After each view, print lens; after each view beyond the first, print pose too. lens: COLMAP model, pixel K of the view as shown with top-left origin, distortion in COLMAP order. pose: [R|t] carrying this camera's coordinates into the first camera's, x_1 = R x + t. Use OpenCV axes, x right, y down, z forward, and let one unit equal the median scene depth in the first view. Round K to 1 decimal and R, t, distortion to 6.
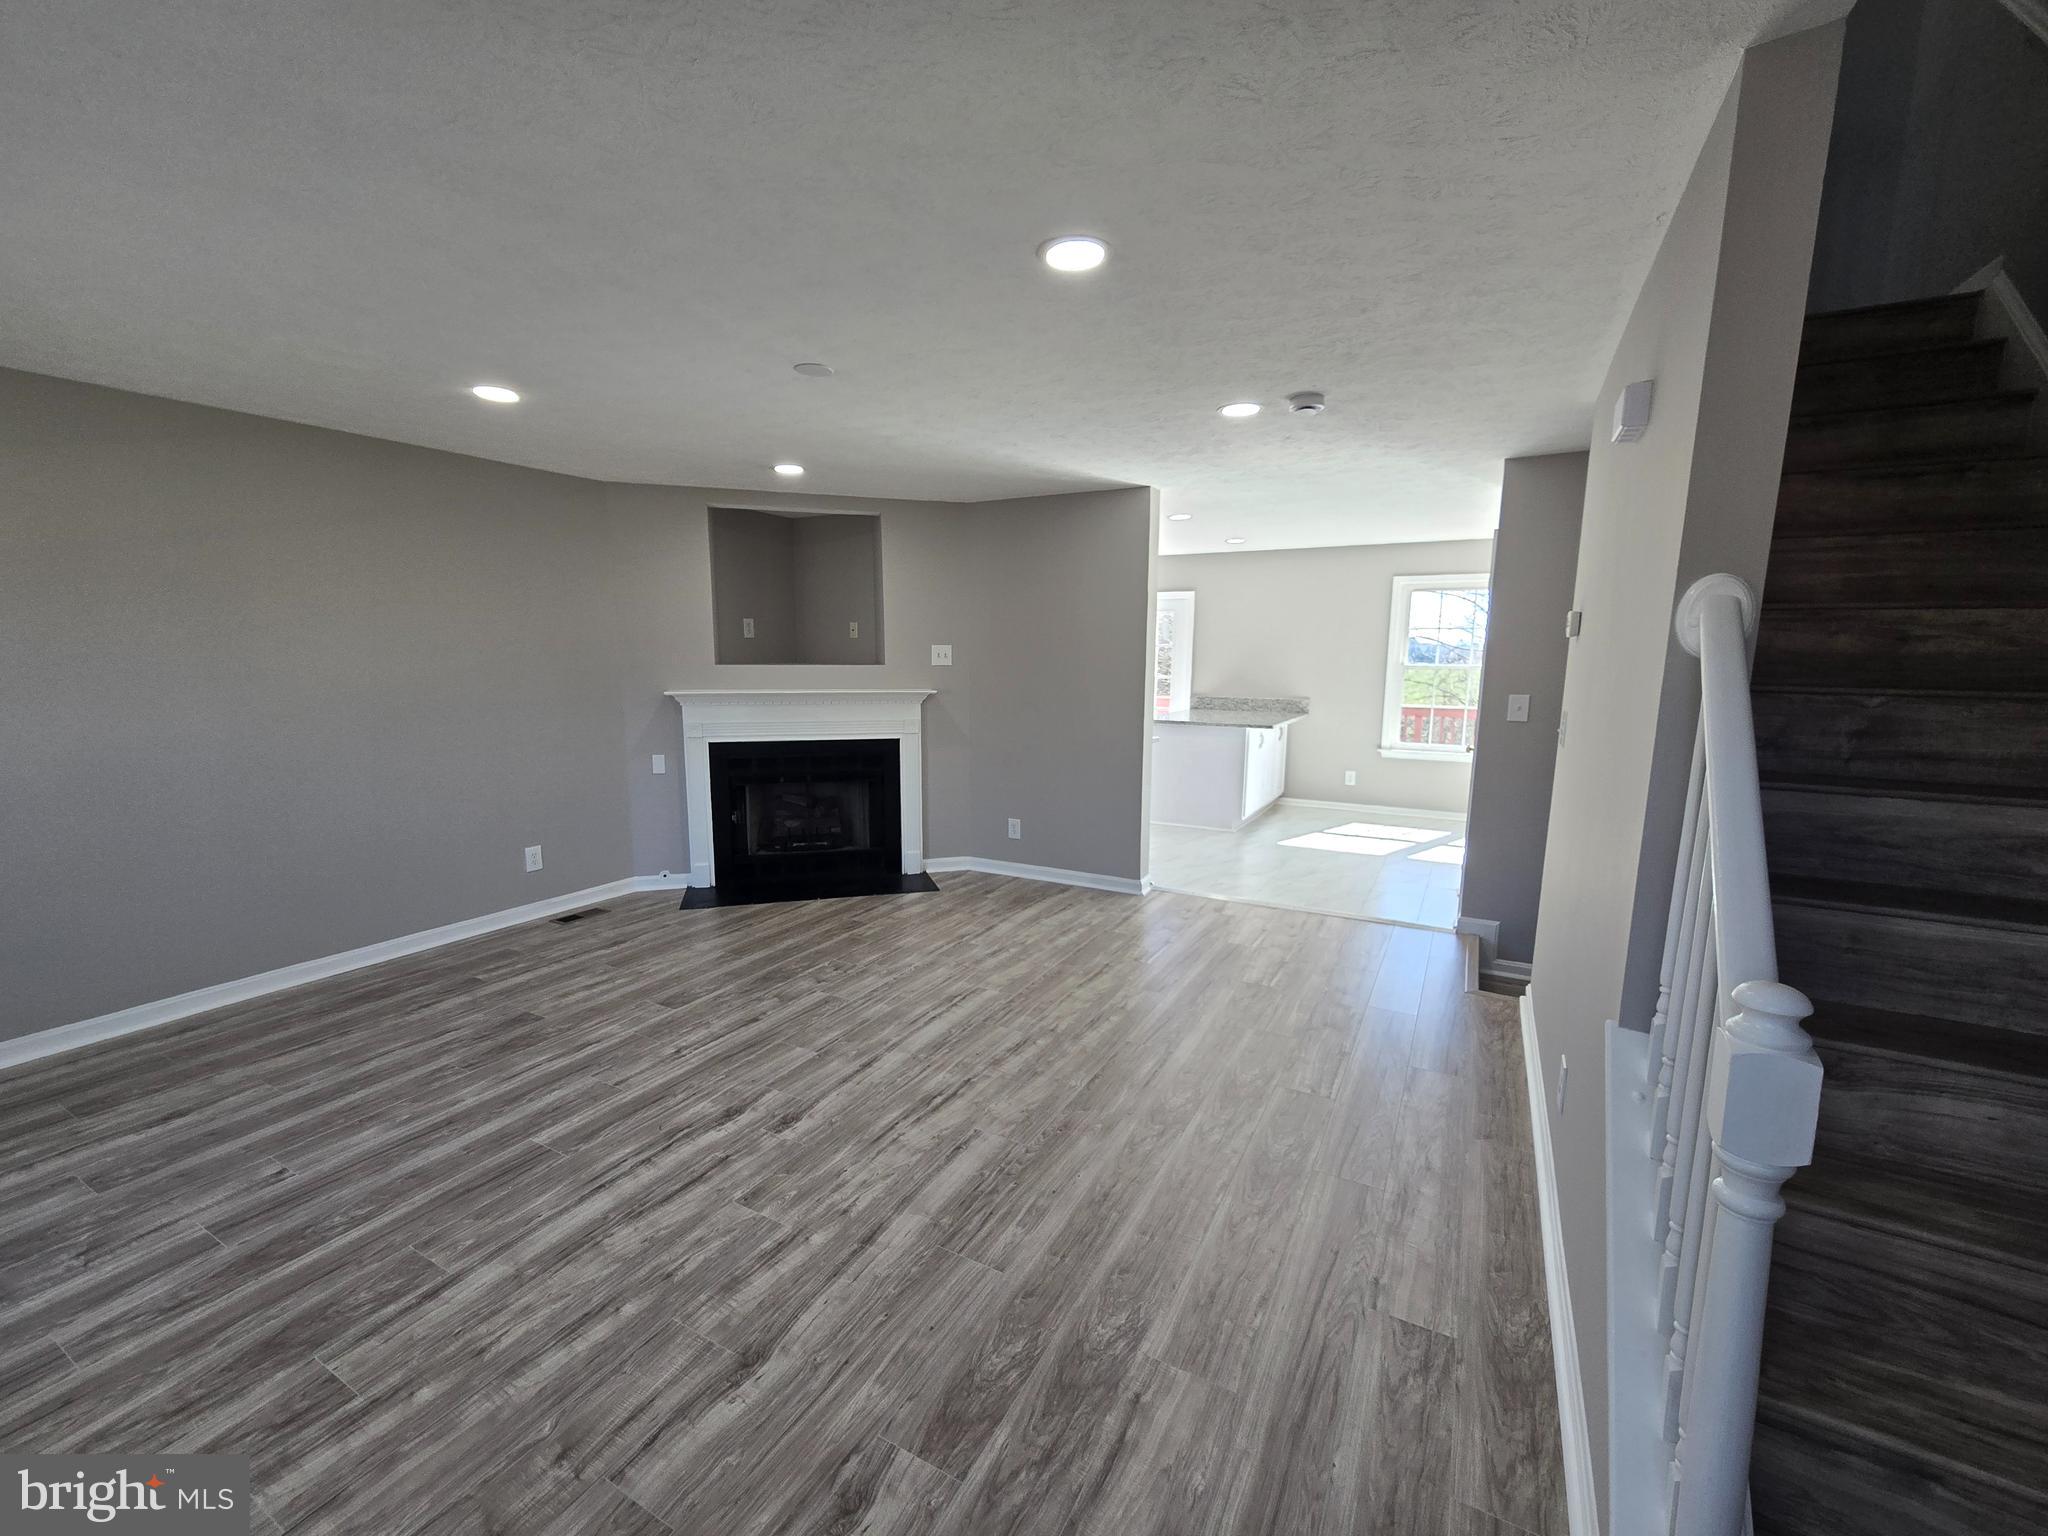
lens RADIAL K [[850.3, 0, 1027.3], [0, 850.3, 776.1], [0, 0, 1]] dist [-0.005376, 0.001692]
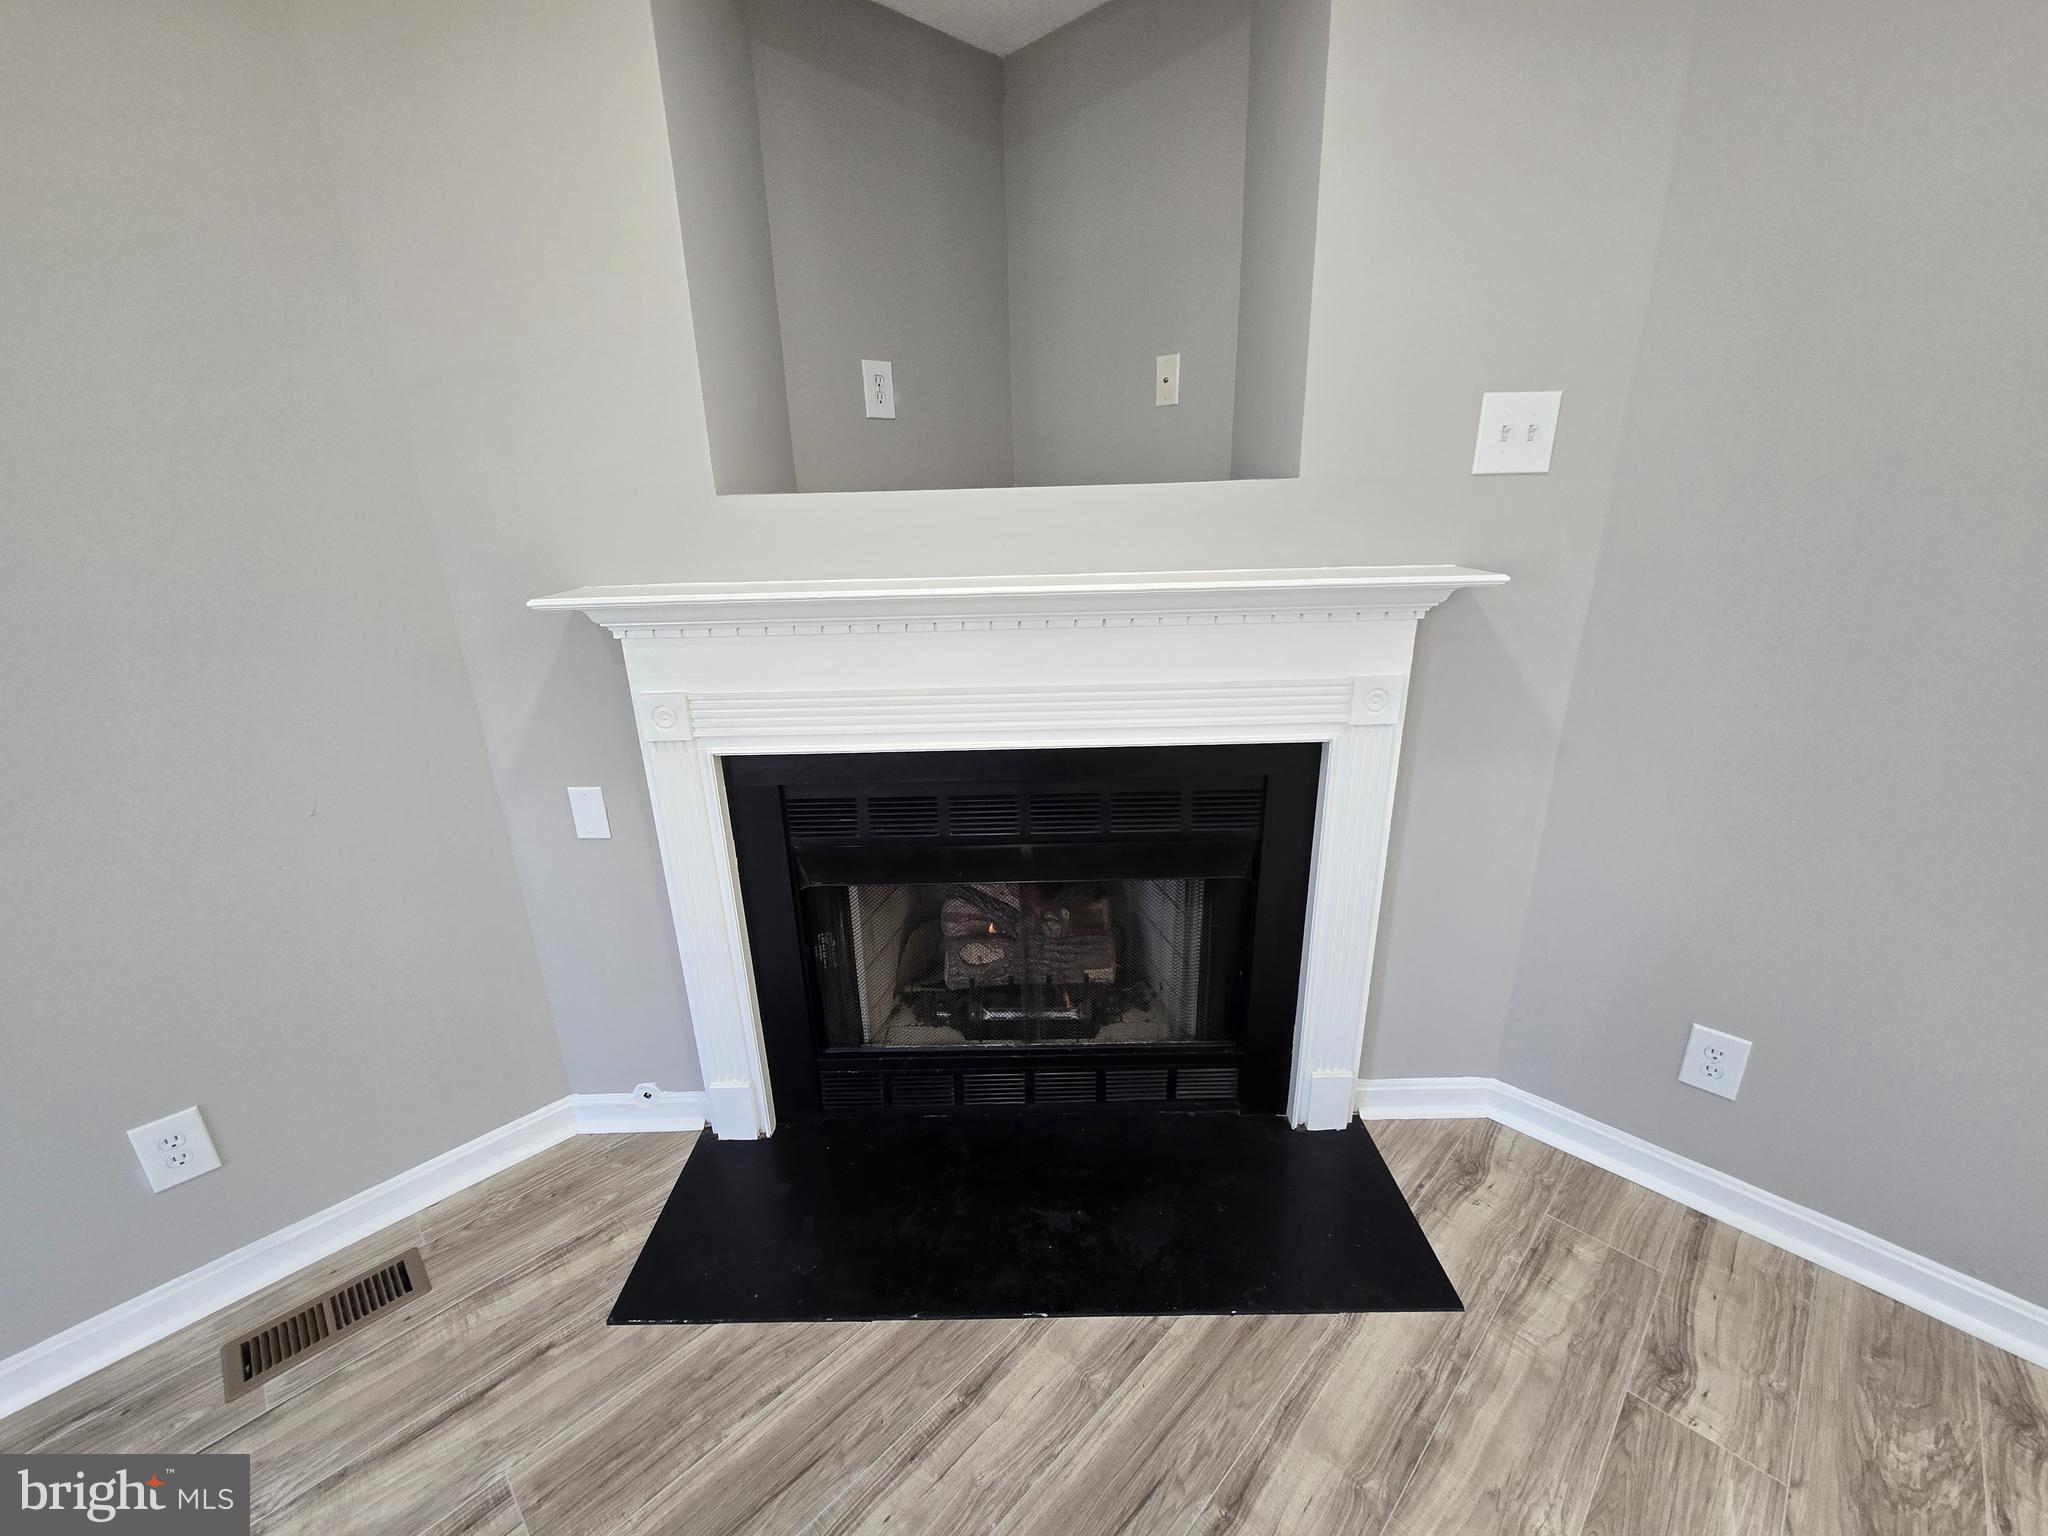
lens RADIAL K [[850.3, 0, 1005.4], [0, 850.3, 774.5], [0, 0, 1]] dist [-0.005376, 0.001692]
pose [[0.950046, 0.066512, -0.304942, -0.254674], [-0.008398, 0.982124, 0.188050, -0.133338], [0.311998, -0.176095, 0.933621, 1.062505]]
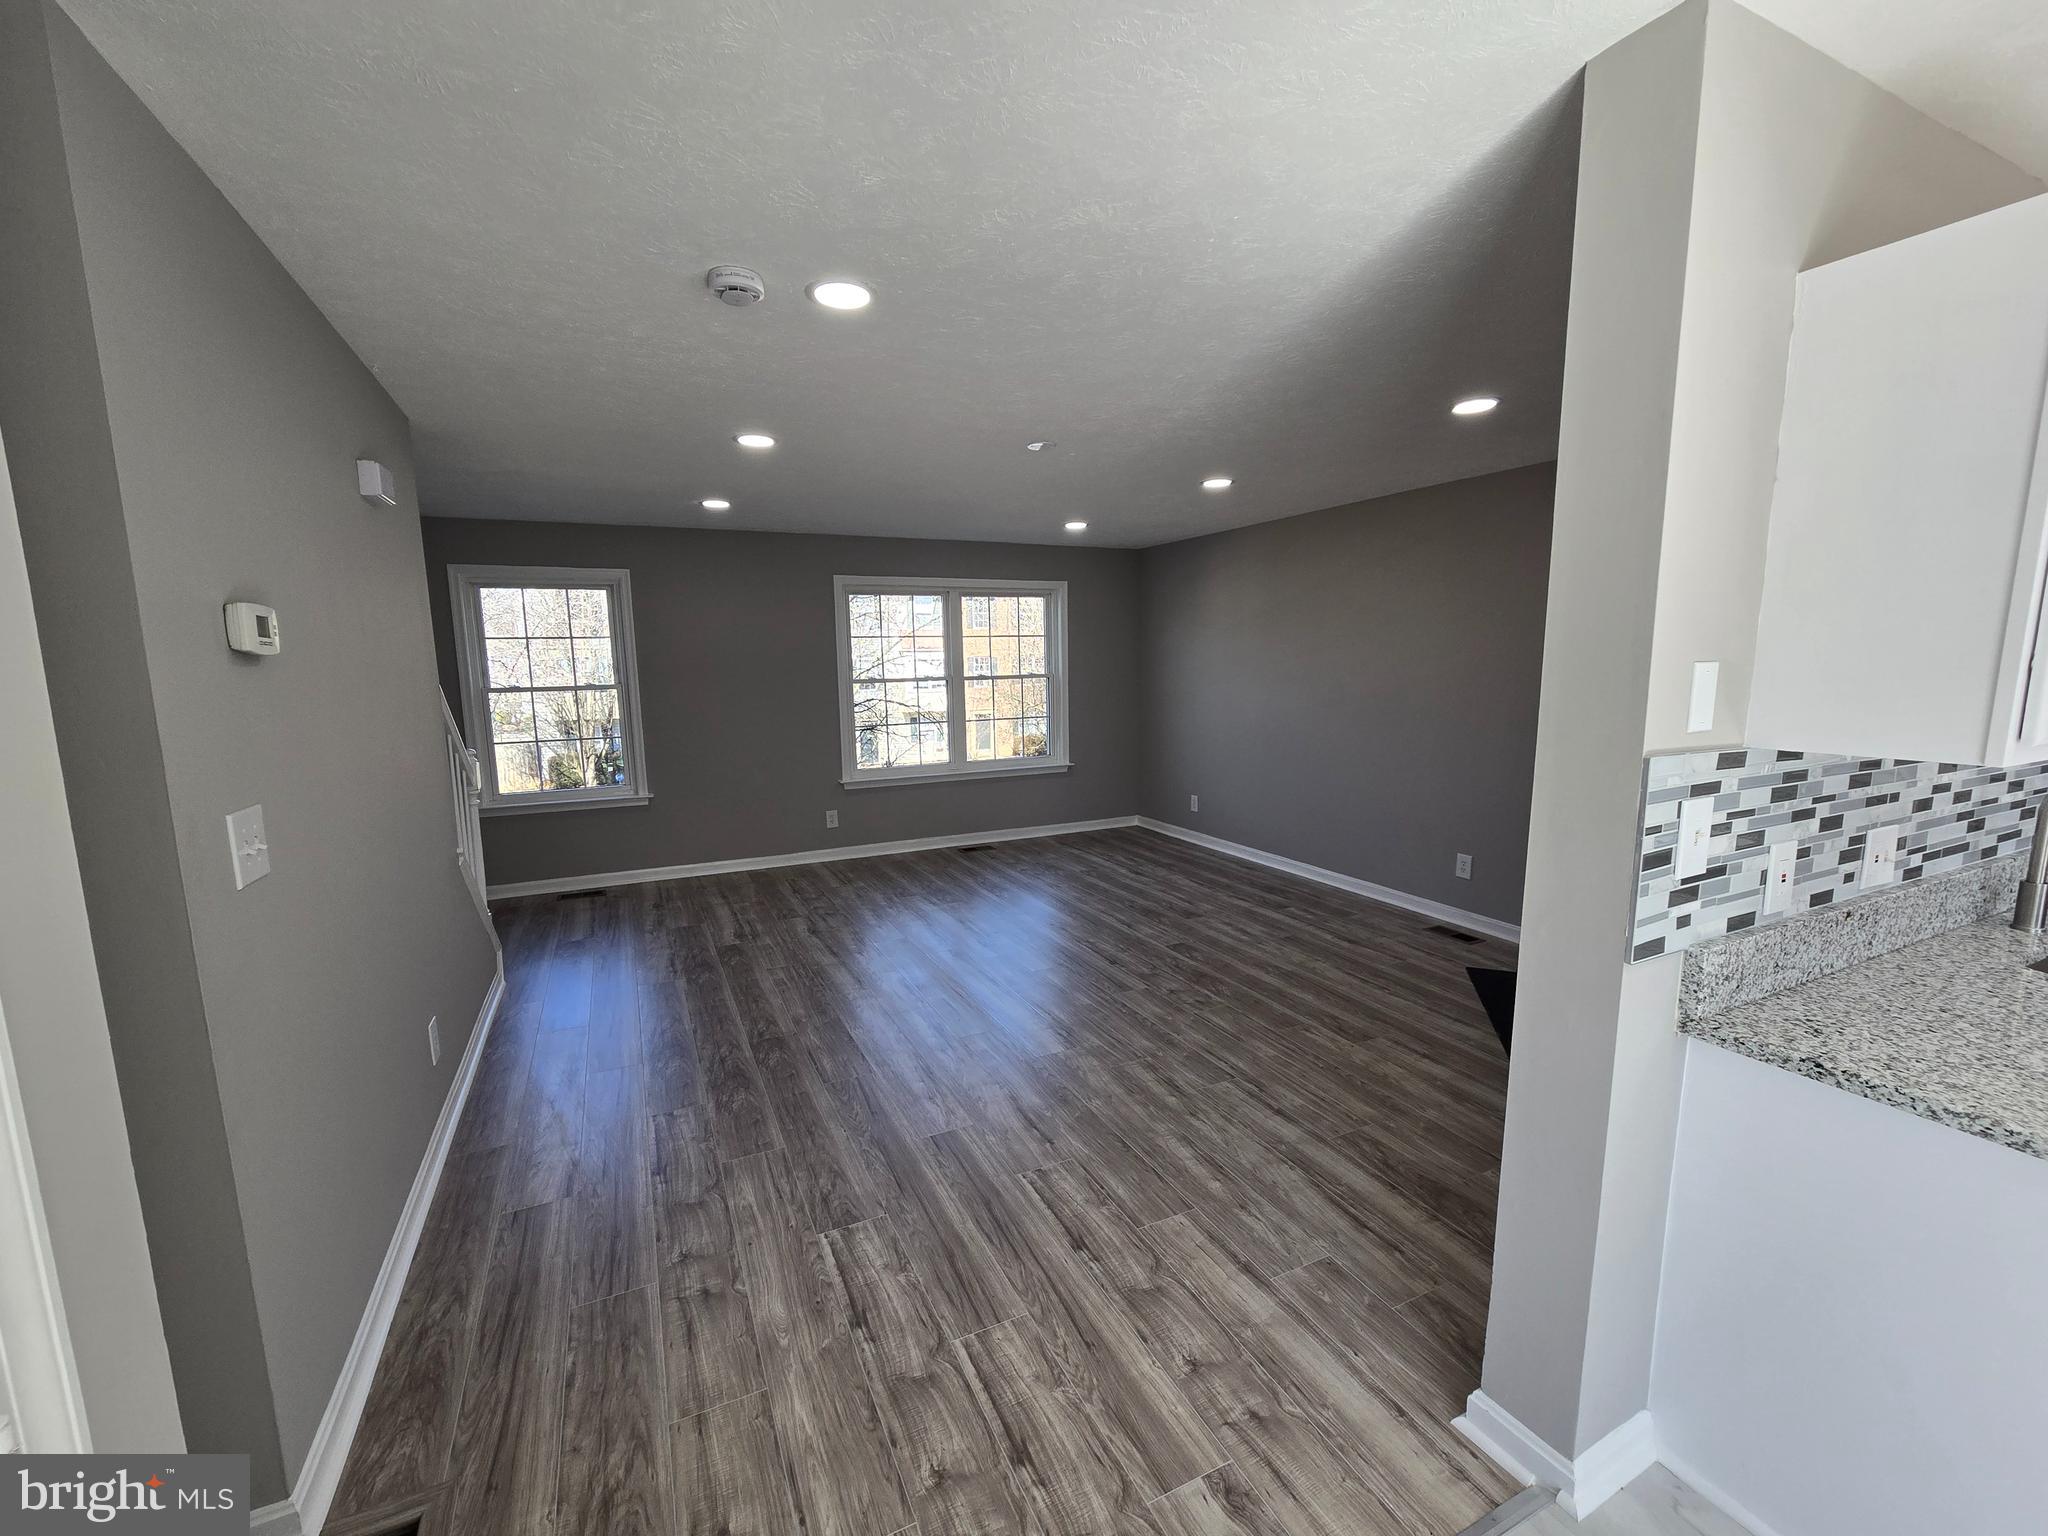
lens RADIAL K [[850.3, 0, 1017.6], [0, 850.3, 805.9], [0, 0, 1]] dist [-0.005376, 0.001692]
pose [[-0.600079, 0.139262, -0.787725, 0.668552], [-0.108178, 0.961556, 0.252402, -0.217133], [0.792592, 0.236676, -0.561945, 1.453070]]
